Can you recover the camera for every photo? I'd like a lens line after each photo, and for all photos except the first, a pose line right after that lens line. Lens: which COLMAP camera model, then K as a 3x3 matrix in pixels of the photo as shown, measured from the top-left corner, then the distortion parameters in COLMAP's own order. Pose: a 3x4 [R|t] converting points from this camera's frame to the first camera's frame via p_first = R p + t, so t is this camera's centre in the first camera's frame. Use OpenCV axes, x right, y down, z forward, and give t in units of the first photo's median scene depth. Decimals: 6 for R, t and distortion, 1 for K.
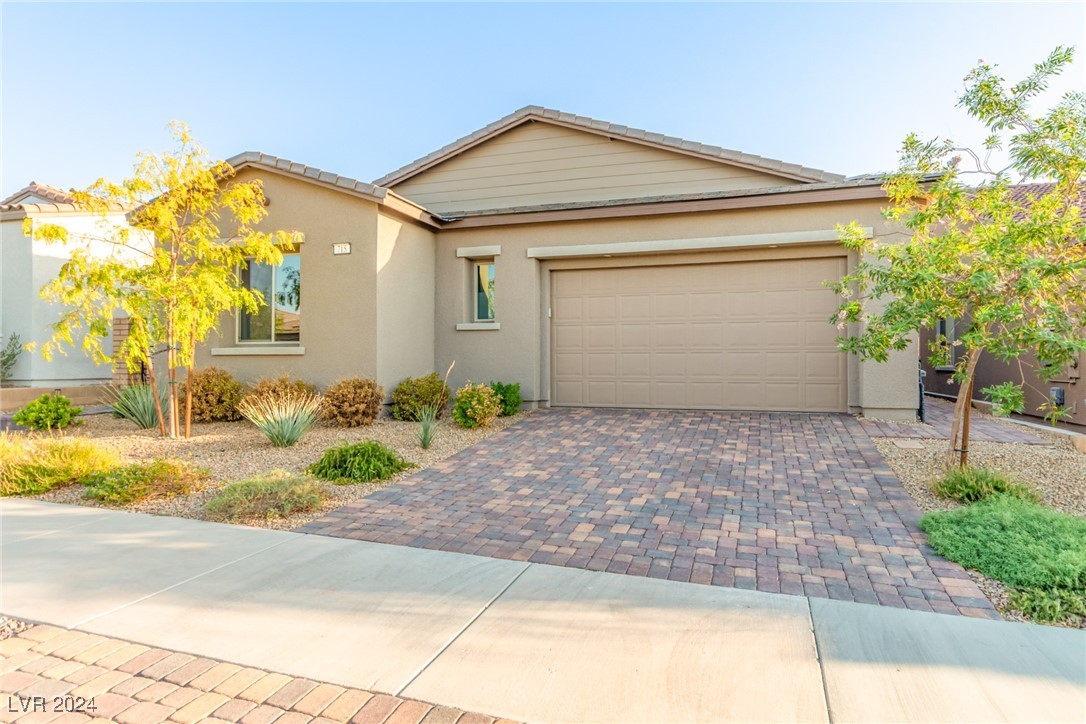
lens RADIAL K [[639.7, 0, 546.2], [0, 639.7, 359.1], [0, 0, 1]] dist [0.003723, 0.000651]
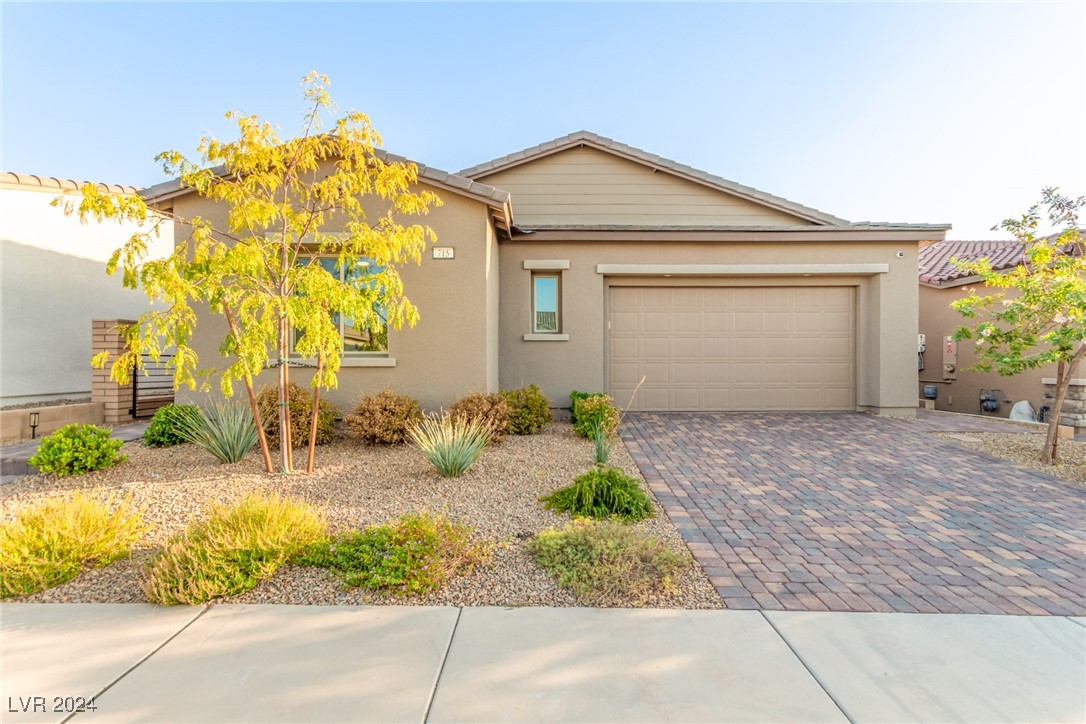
lens RADIAL K [[503.8, 0, 544.4], [0, 503.8, 363.0], [0, 0, 1]] dist [0.011384, -0.000056]
pose [[0.945907, -0.003282, 0.324420, -0.382695], [0.000668, 0.999966, 0.008168, -0.016138], [-0.324436, -0.007510, 0.945878, 0.233369]]
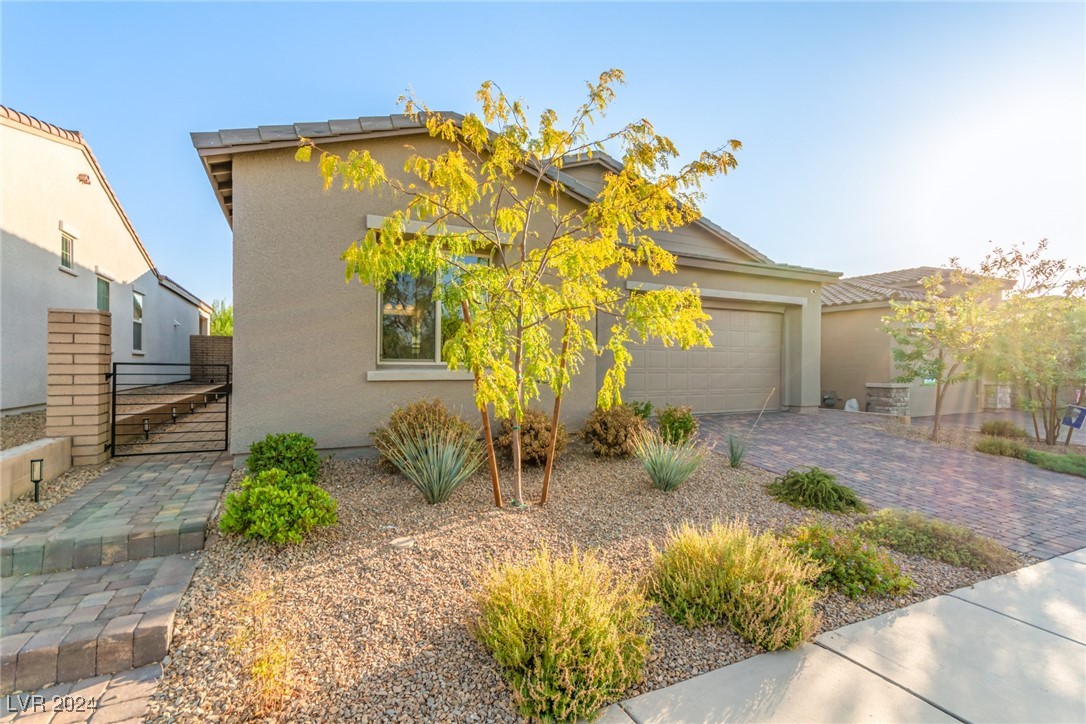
lens RADIAL K [[503.8, 0, 538.0], [0, 503.8, 364.1], [0, 0, 1]] dist [0.011384, -0.000056]
pose [[0.703587, 0.002591, 0.710604, -0.779306], [-0.009784, 0.999934, 0.006042, -0.029285], [-0.710542, -0.011203, 0.703566, 0.481507]]
